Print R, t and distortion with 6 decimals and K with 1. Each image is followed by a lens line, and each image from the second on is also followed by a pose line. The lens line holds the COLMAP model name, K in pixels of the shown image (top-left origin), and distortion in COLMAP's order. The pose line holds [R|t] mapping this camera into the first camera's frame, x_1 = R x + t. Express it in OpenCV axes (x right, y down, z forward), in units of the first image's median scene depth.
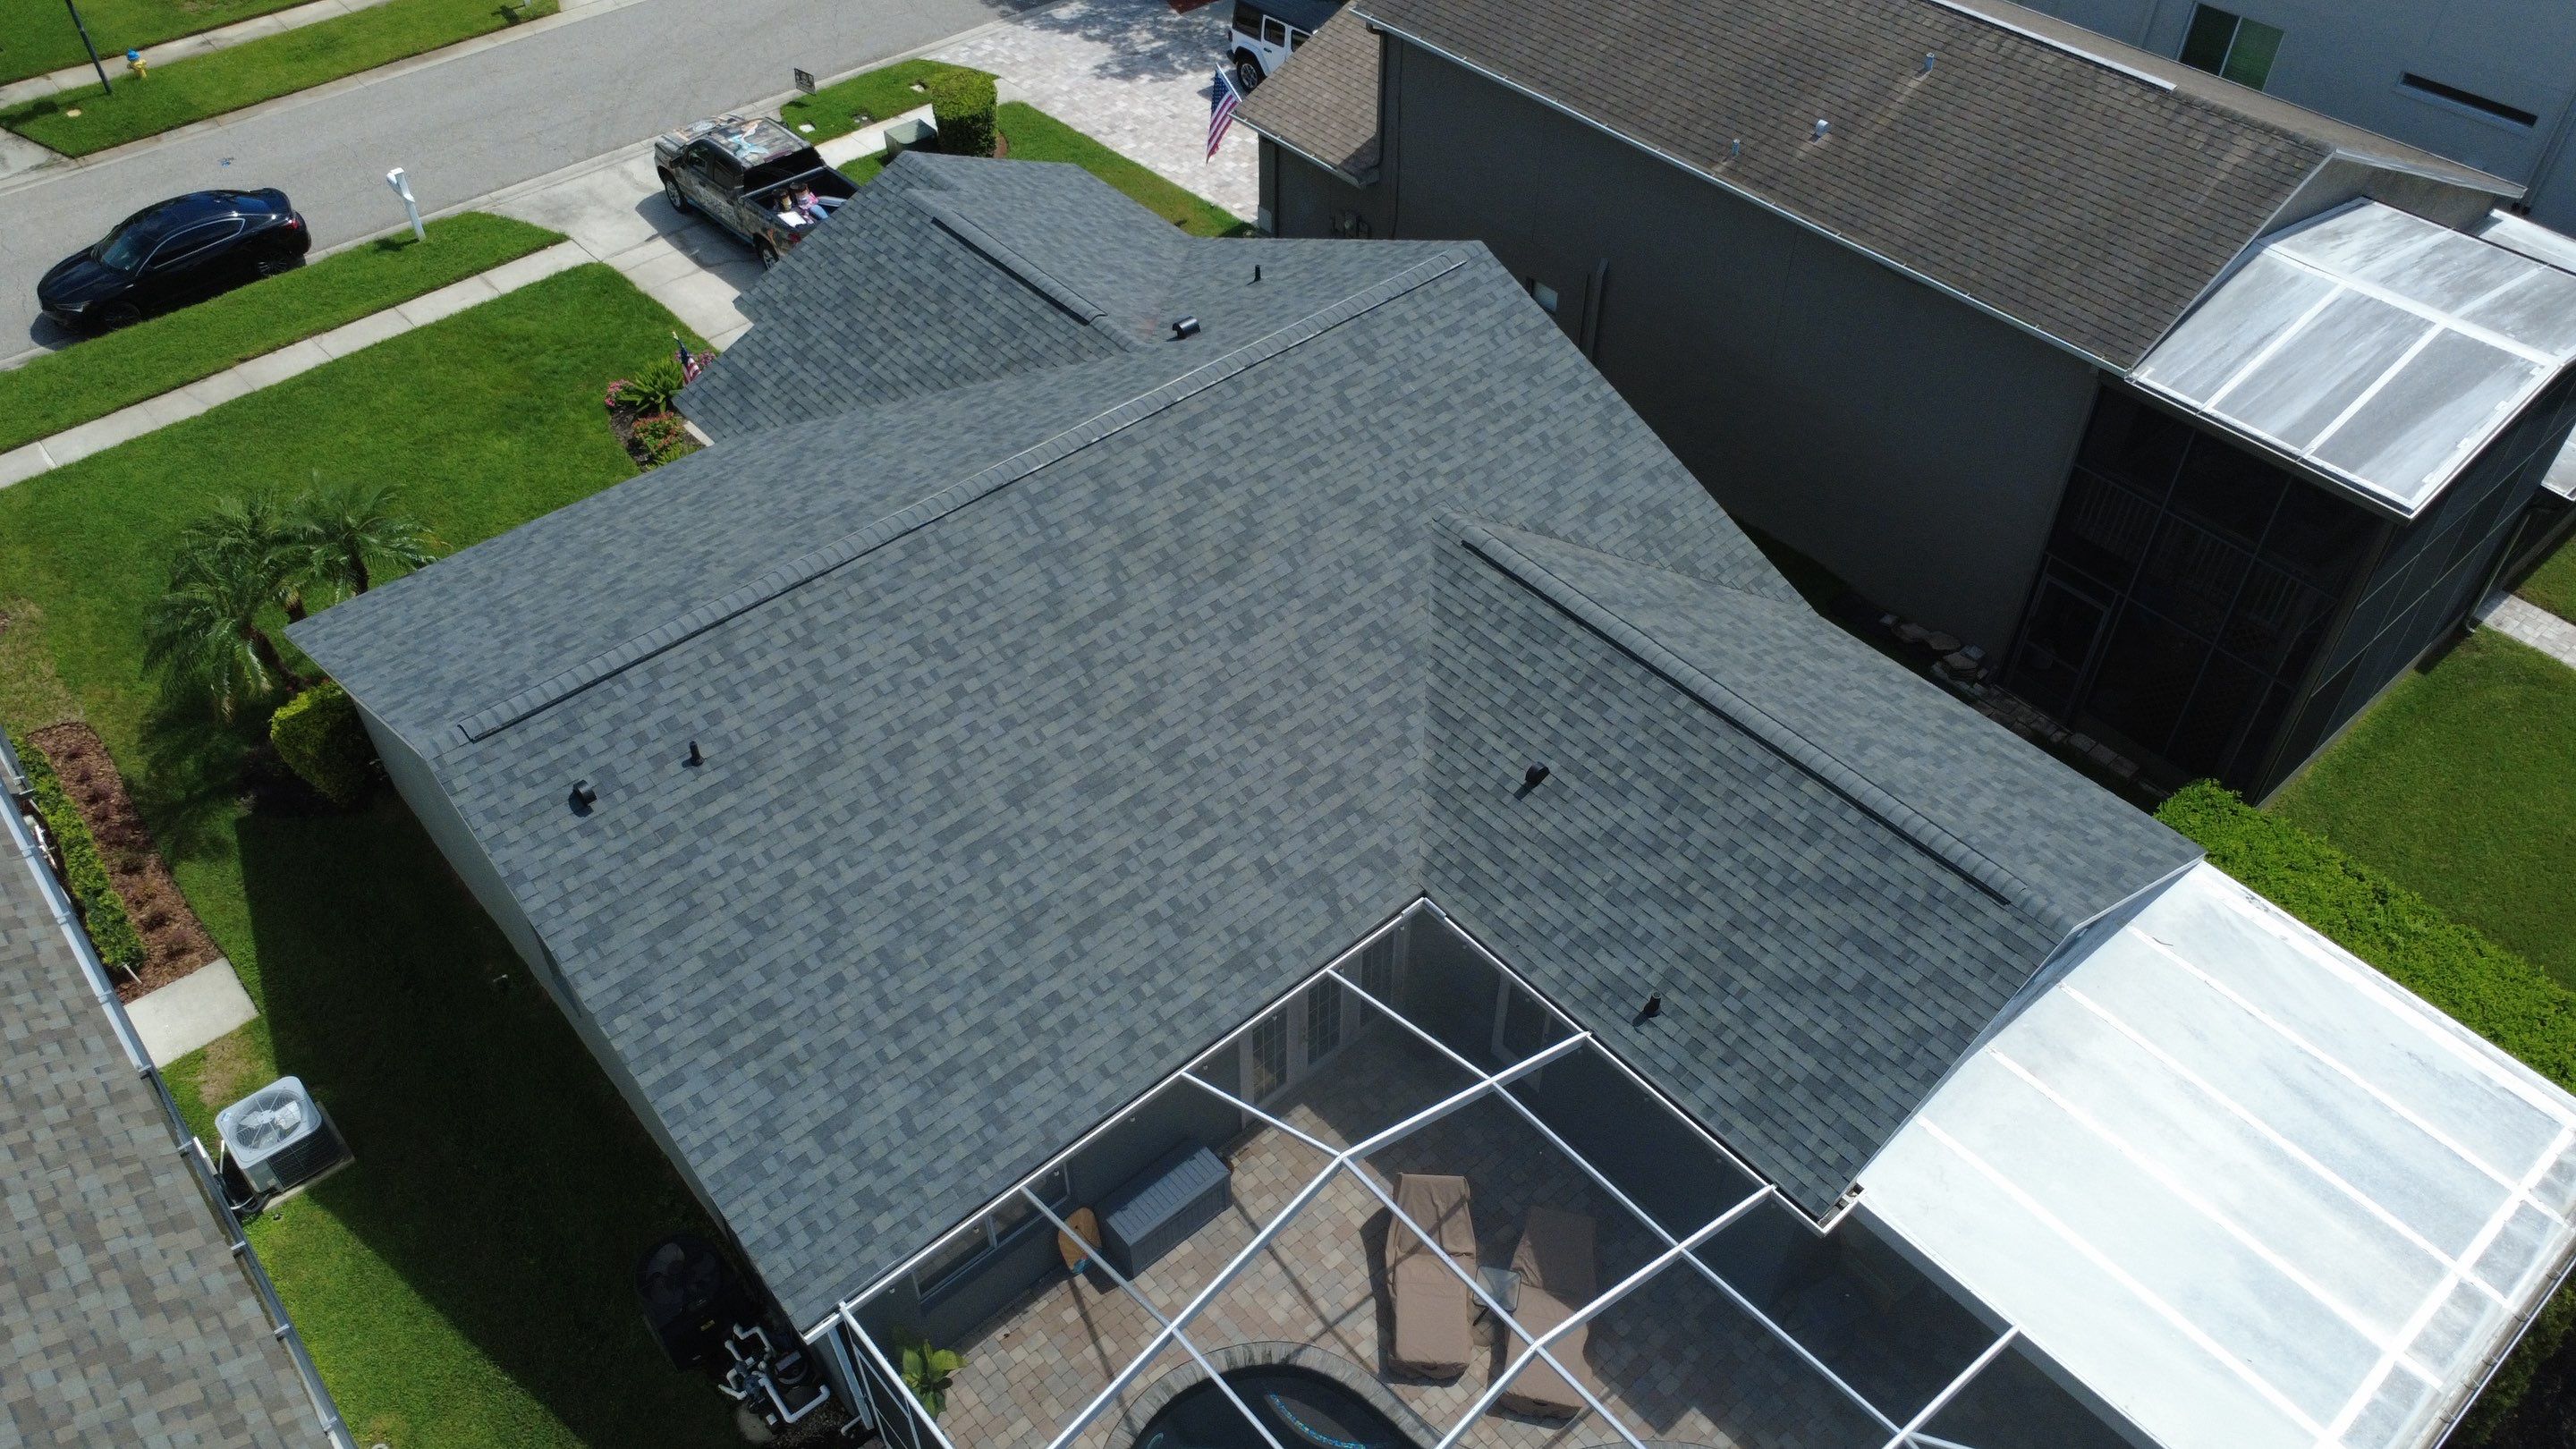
lens RADIAL K [[1874.6, 0, 1285.0], [0, 1874.6, 719.8], [0, 0, 1]] dist [-0.000924, 0.002215]
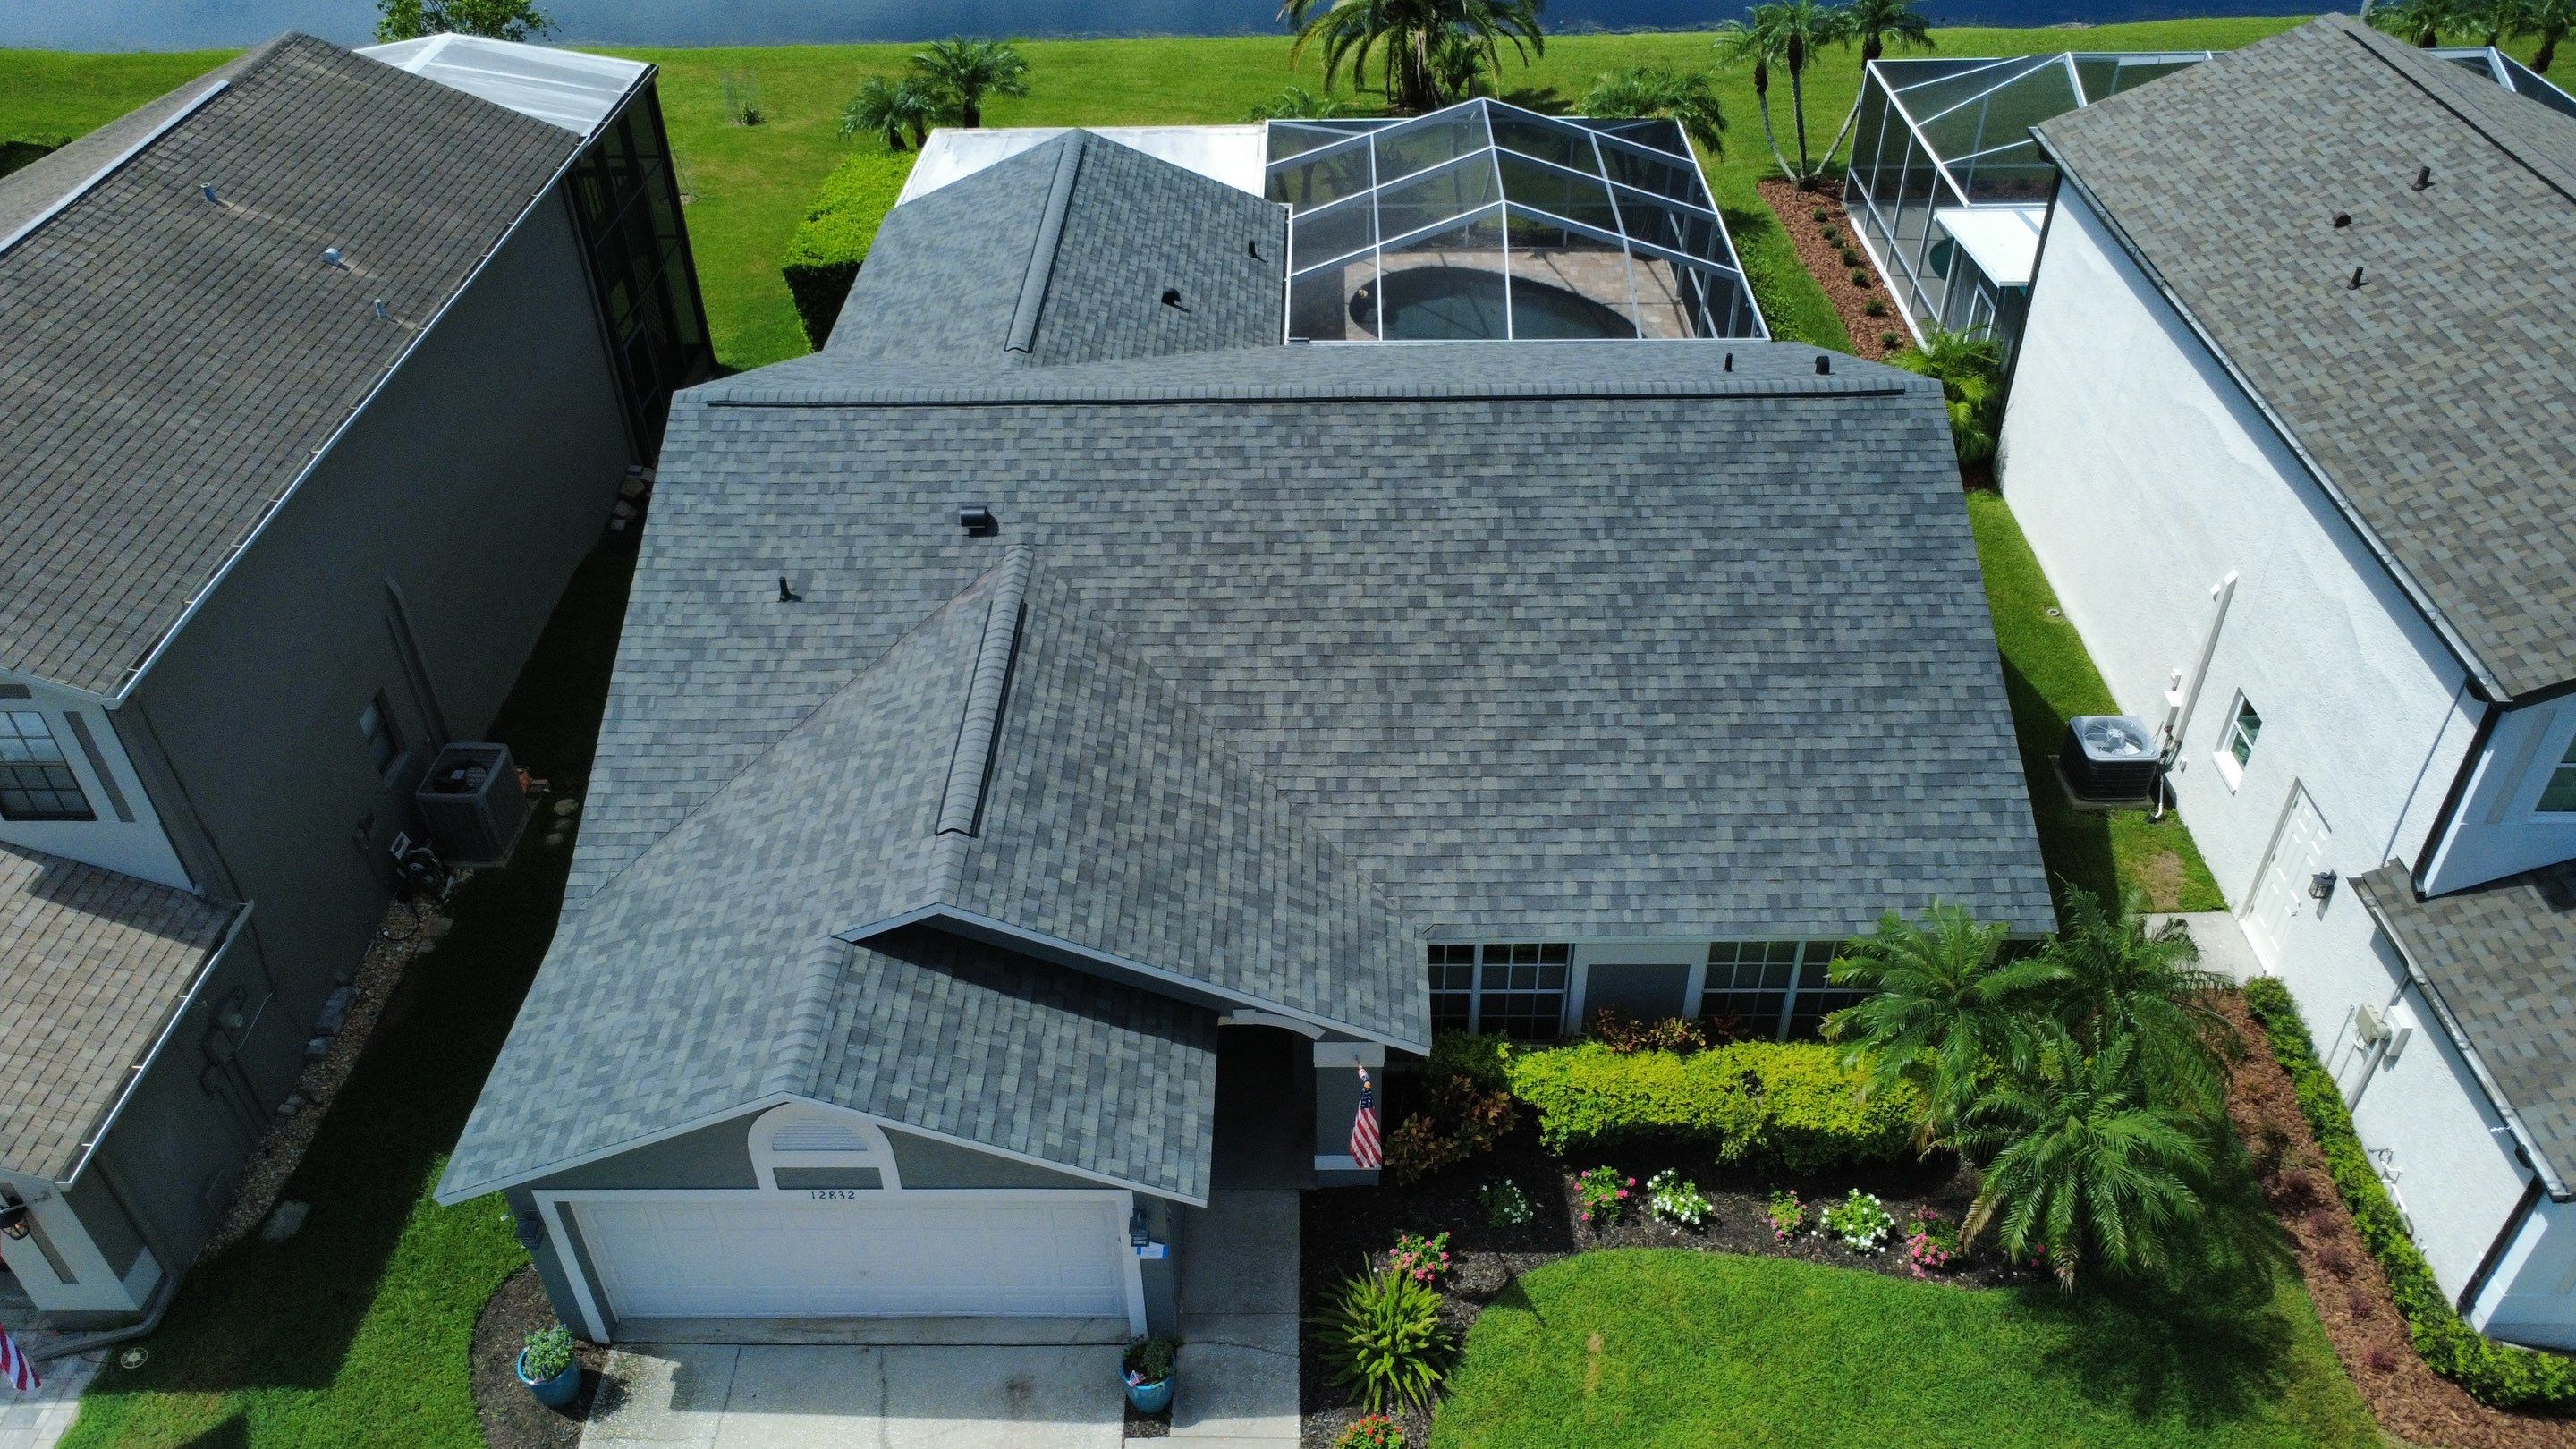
lens RADIAL K [[1874.6, 0, 1282.4], [0, 1874.6, 720.7], [0, 0, 1]] dist [-0.000924, 0.002215]
pose [[-0.742496, -0.400385, 0.537021, -0.787442], [0.477481, 0.245921, 0.843525, -1.015681], [-0.469800, 0.882731, 0.008581, 1.237243]]
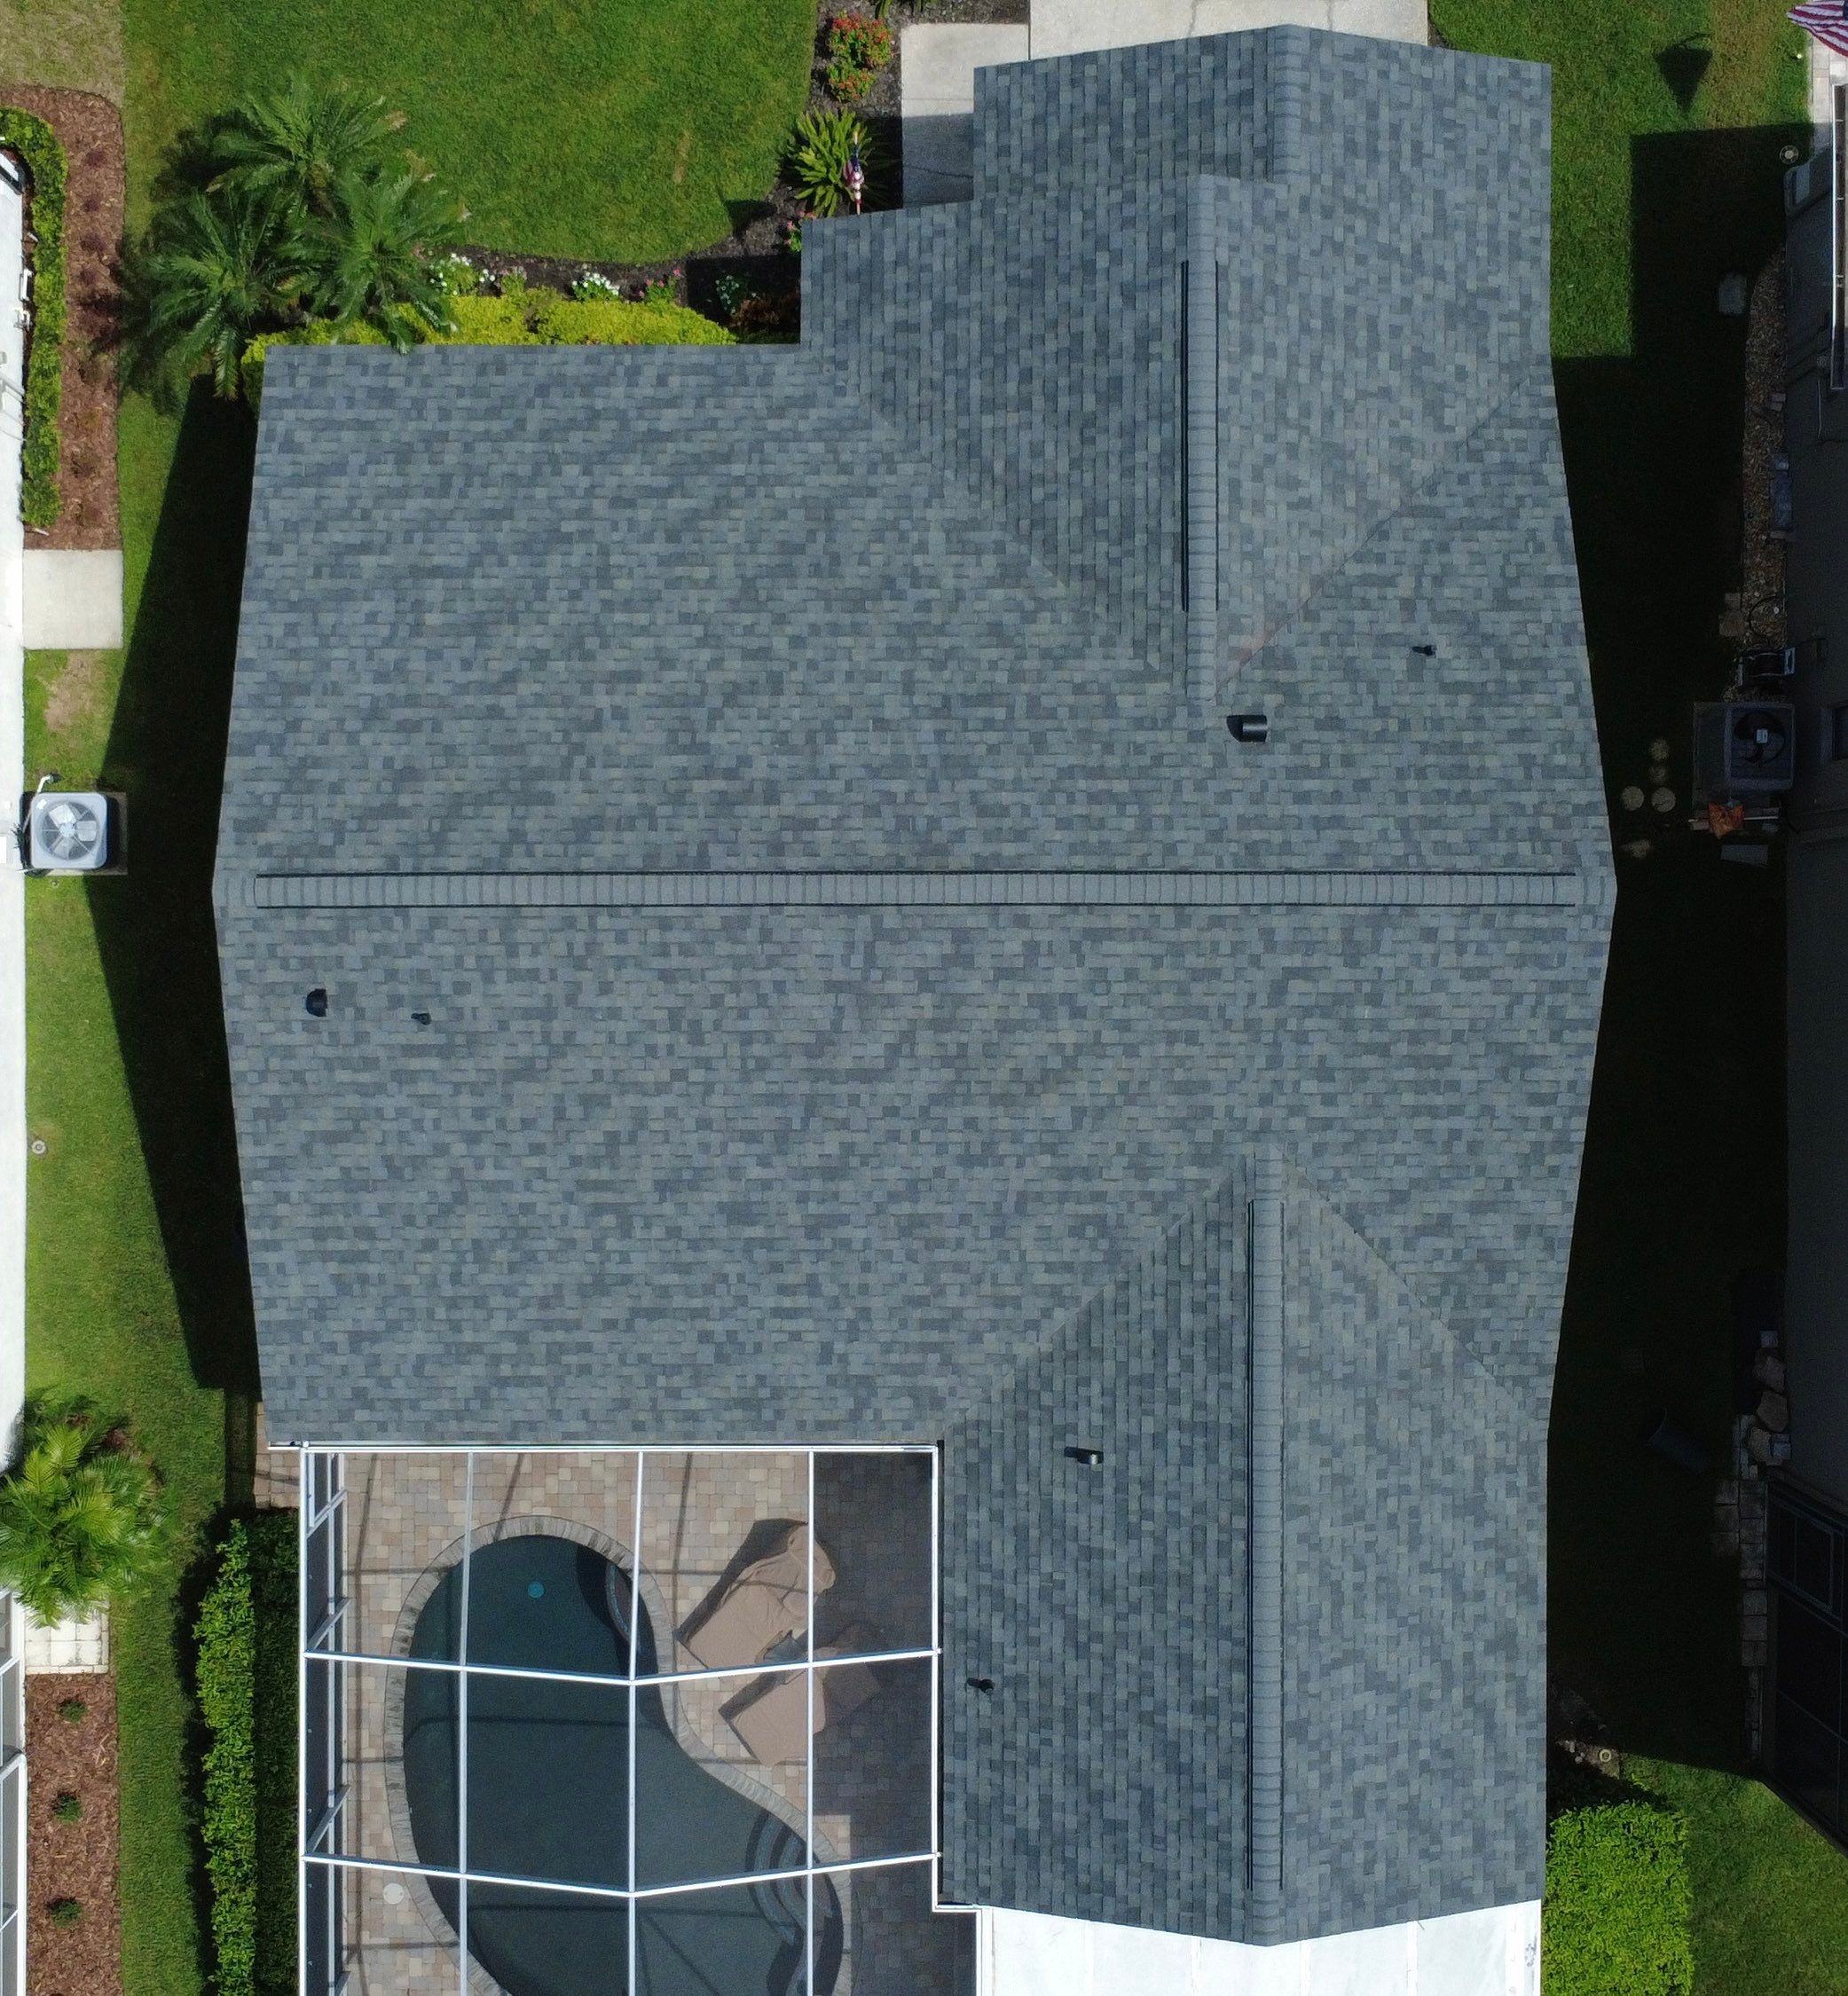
lens RADIAL K [[2581.6, 0, 841.1], [0, 2581.6, 994.9], [0, 0, 1]] dist [-0.002777, 0.000000]
pose [[0.753200, 0.657727, 0.009251, -0.148769], [-0.460448, 0.517138, 0.721496, -1.068064], [0.469763, -0.547690, 0.692357, 0.101435]]
